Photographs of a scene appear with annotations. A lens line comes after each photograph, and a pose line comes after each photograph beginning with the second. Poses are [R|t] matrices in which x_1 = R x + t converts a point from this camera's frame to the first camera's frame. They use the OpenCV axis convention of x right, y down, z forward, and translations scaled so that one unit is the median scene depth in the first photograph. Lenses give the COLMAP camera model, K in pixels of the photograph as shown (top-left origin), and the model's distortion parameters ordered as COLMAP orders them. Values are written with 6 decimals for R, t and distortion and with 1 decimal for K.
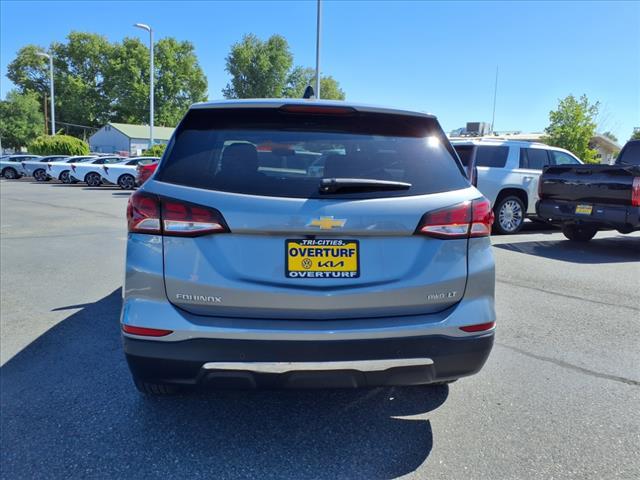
lens RADIAL K [[495.7, 0, 314.0], [0, 495.7, 235.9], [0, 0, 1]] dist [0.019664, -0.031316]
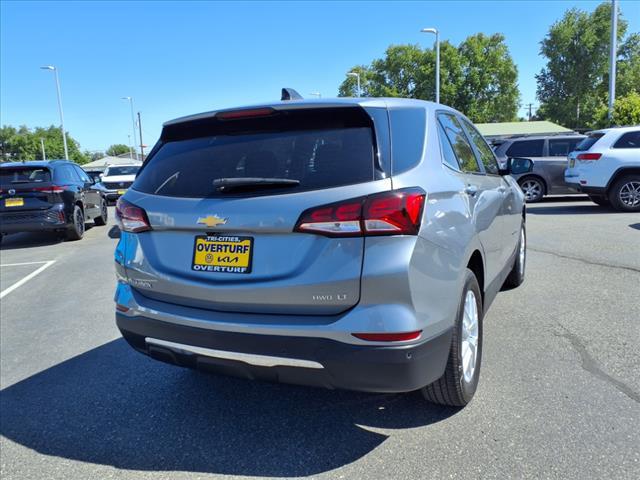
lens RADIAL K [[495.7, 0, 302.3], [0, 495.7, 239.5], [0, 0, 1]] dist [0.019664, -0.031316]
pose [[0.833751, 0.013746, -0.551970, 0.755610], [-0.005687, 0.999851, 0.016310, -0.004203], [0.552111, -0.010459, 0.833705, 0.199836]]
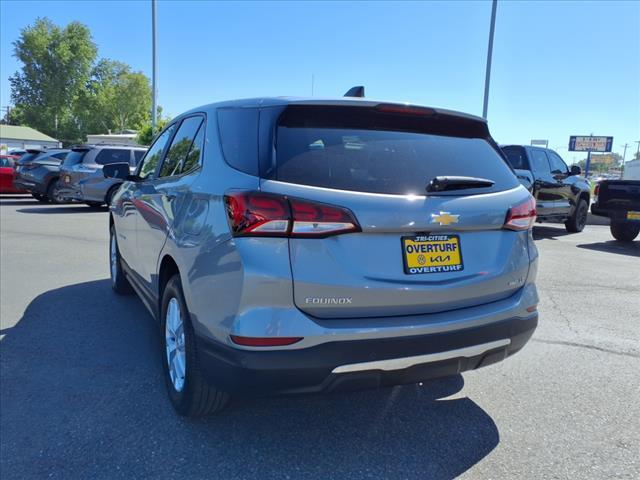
lens RADIAL K [[495.7, 0, 326.5], [0, 495.7, 243.2], [0, 0, 1]] dist [0.019664, -0.031316]
pose [[0.941712, -0.044970, 0.333400, -0.540422], [0.039848, 0.998959, 0.022189, -0.008890], [-0.334051, -0.007611, 0.942524, 0.091801]]
